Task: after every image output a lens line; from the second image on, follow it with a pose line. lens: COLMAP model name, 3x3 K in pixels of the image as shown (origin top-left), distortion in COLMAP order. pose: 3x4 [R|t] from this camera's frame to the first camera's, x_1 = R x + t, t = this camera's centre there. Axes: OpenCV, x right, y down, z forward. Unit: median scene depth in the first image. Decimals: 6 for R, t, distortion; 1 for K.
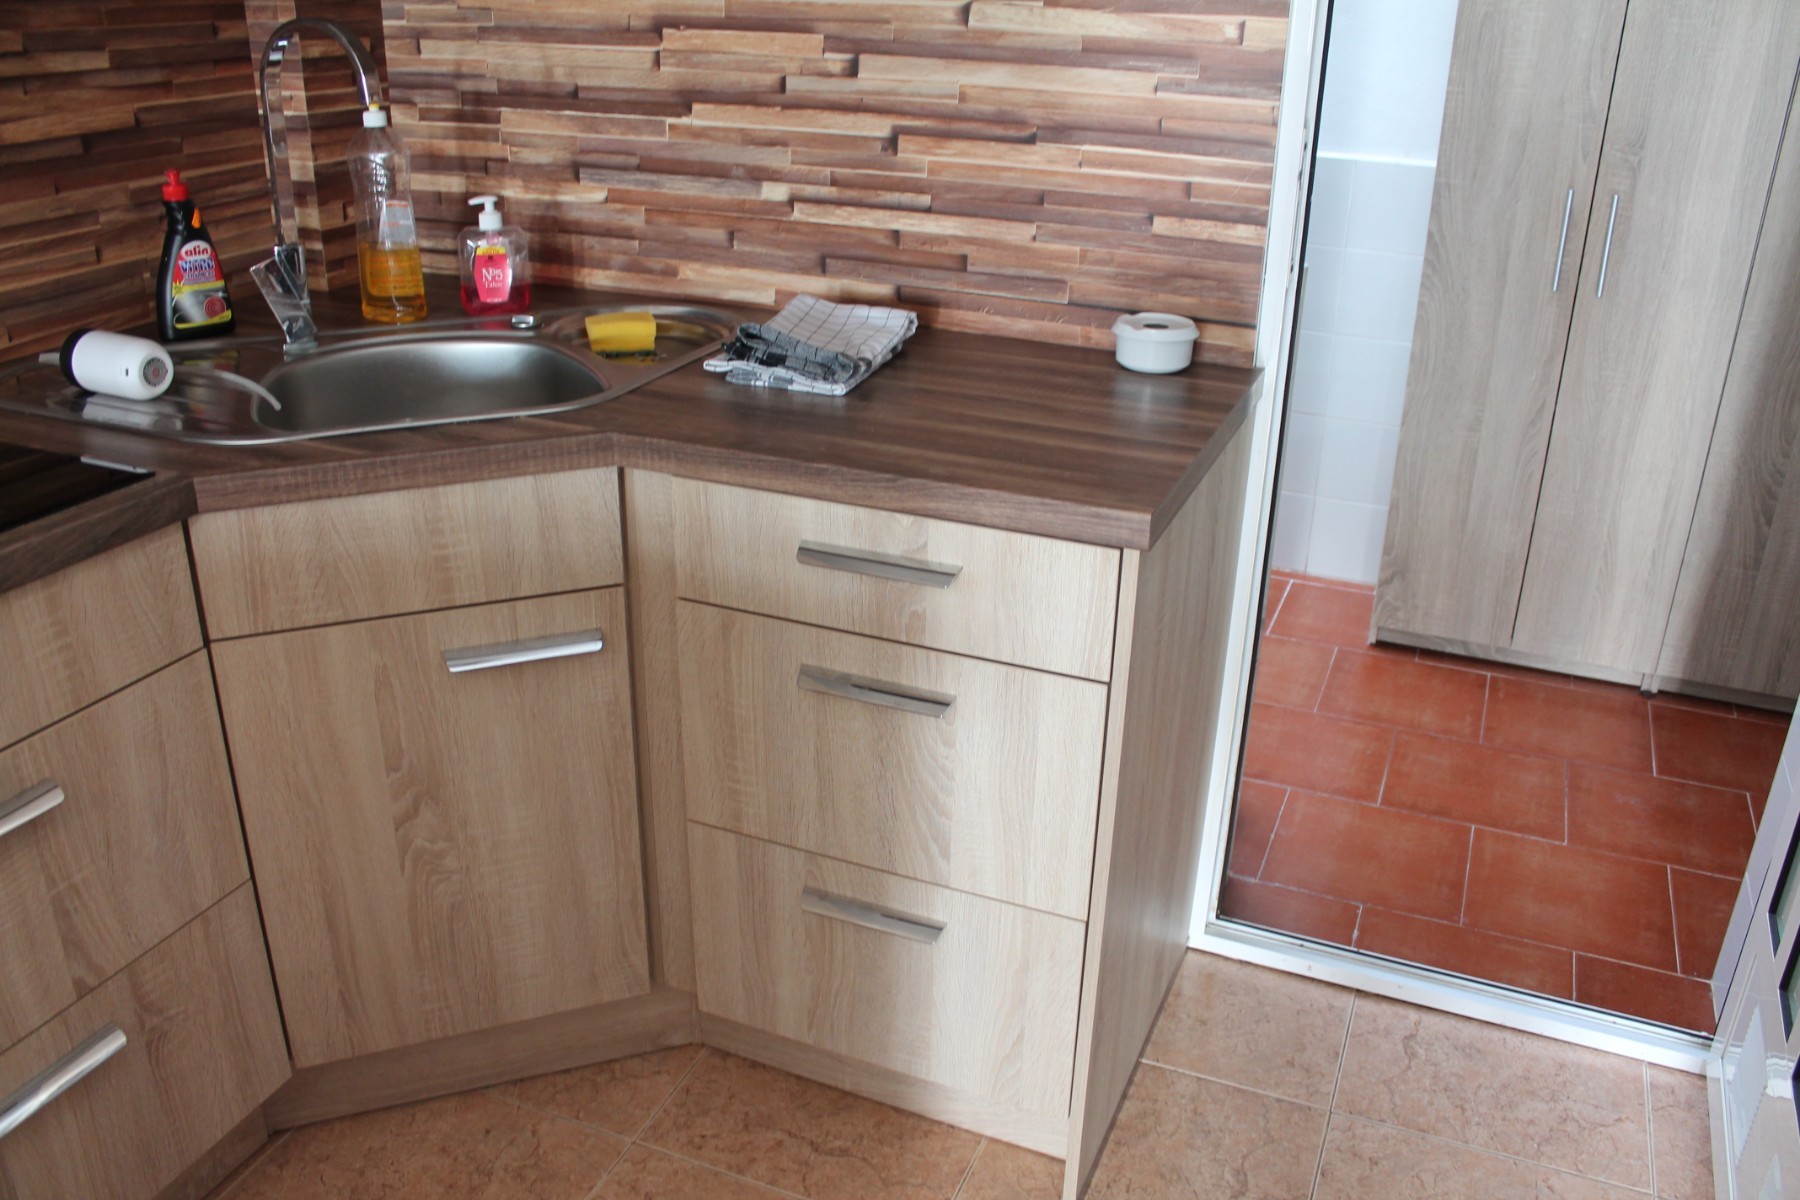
lens RADIAL K [[1486.2, 0, 922.4], [0, 1486.2, 612.7], [0, 0, 1]] dist [-0.168815, 0.141827]
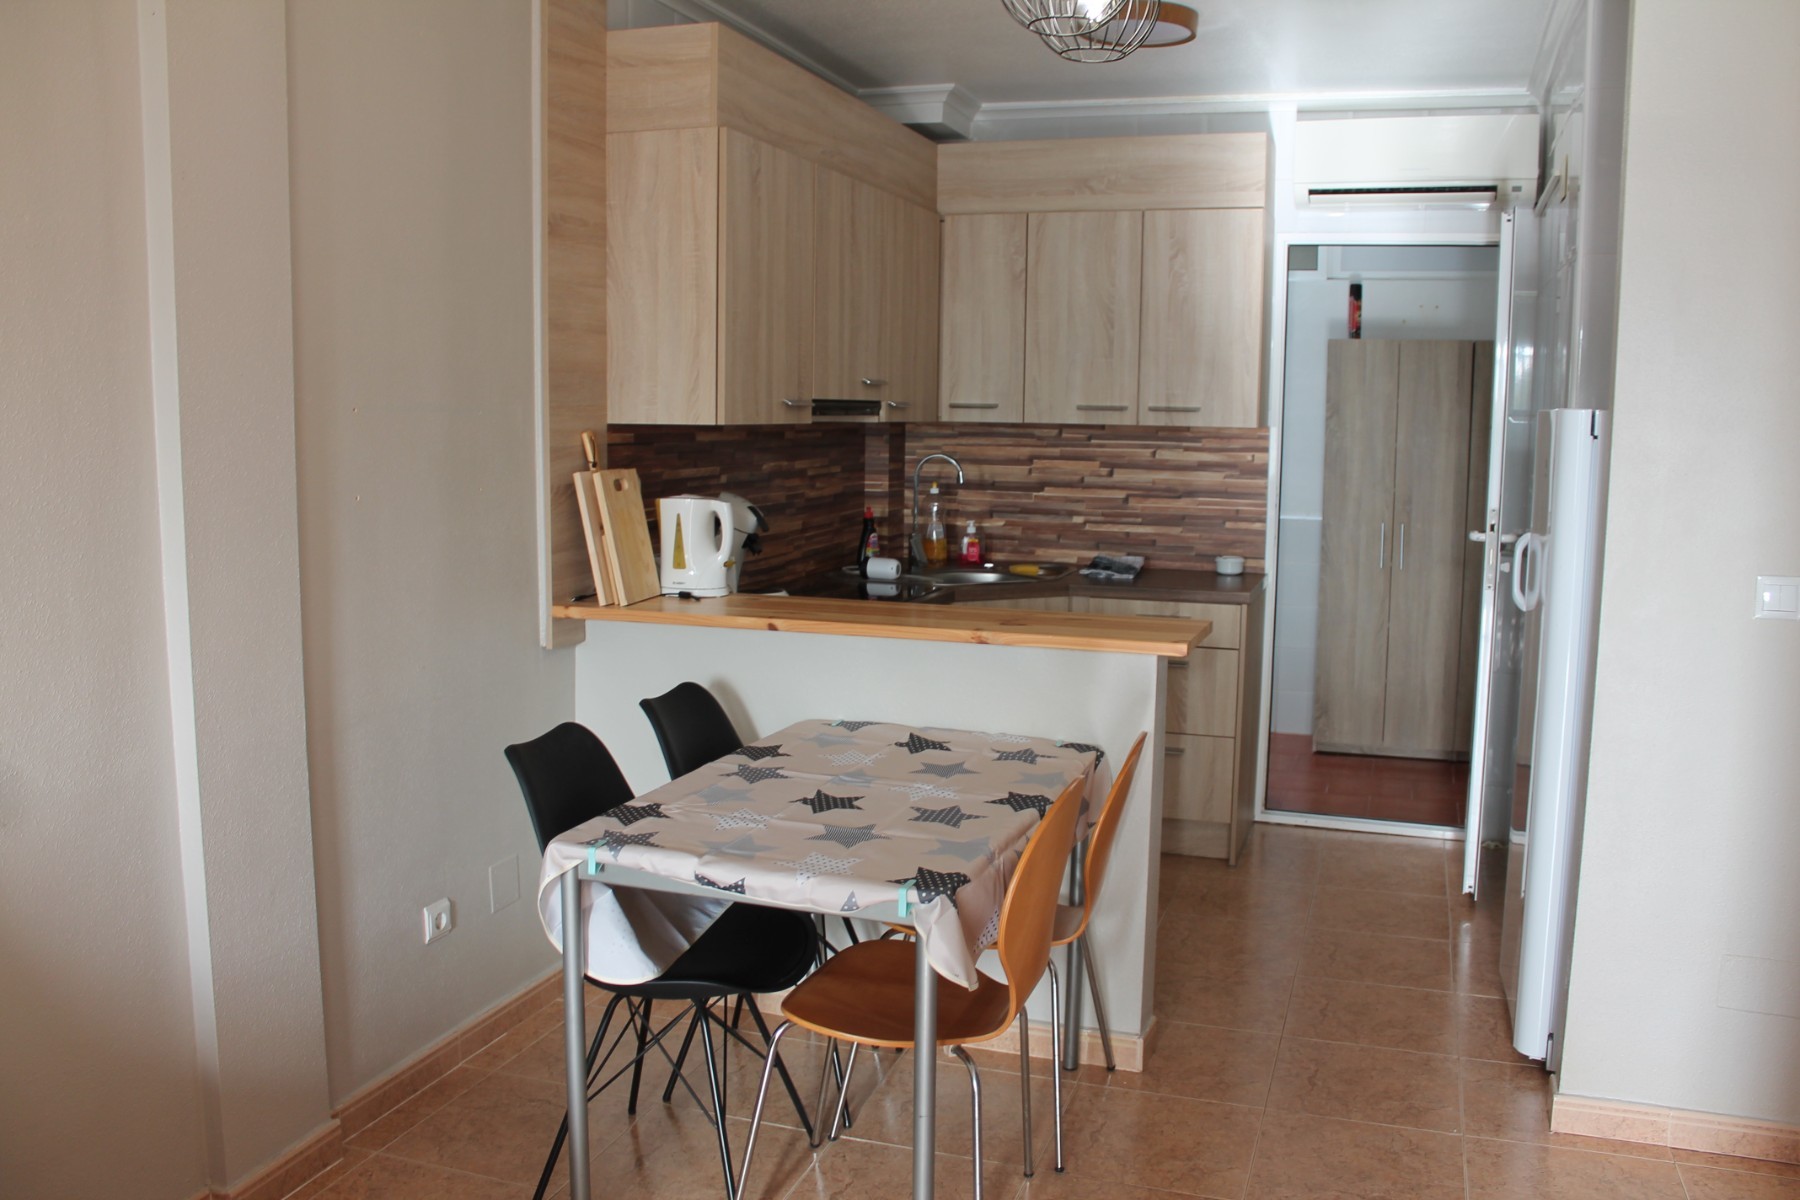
lens RADIAL K [[1486.2, 0, 922.4], [0, 1486.2, 612.7], [0, 0, 1]] dist [-0.168815, 0.141827]
pose [[0.997881, -0.020299, 0.061819, -0.601700], [0.037093, 0.958063, -0.284146, 0.680556], [-0.053459, 0.285837, 0.956786, -1.632220]]
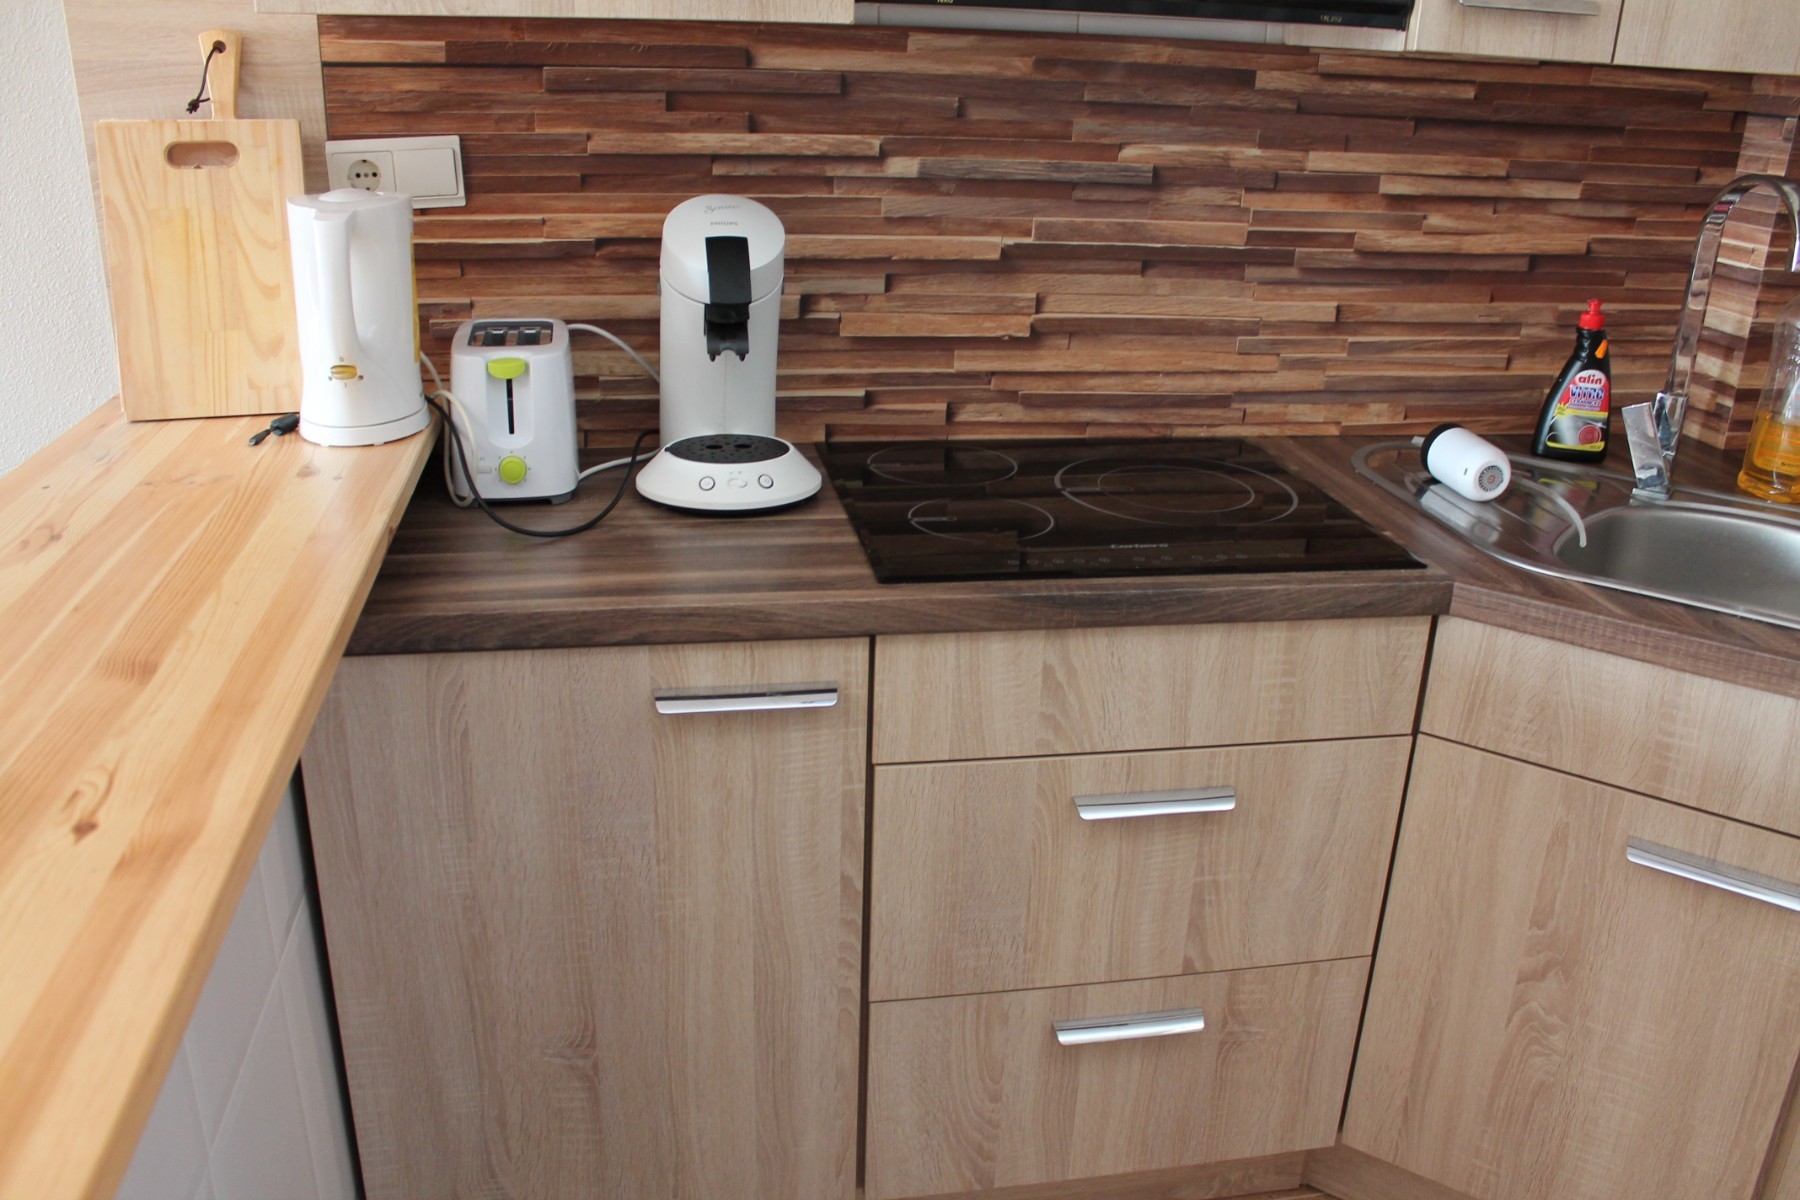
lens RADIAL K [[1486.2, 0, 922.4], [0, 1486.2, 612.7], [0, 0, 1]] dist [-0.168815, 0.141827]
pose [[0.541002, 0.305019, -0.783760, 0.092758], [-0.366754, 0.924200, 0.106516, -0.032804], [0.756840, 0.229822, 0.611861, 0.043968]]
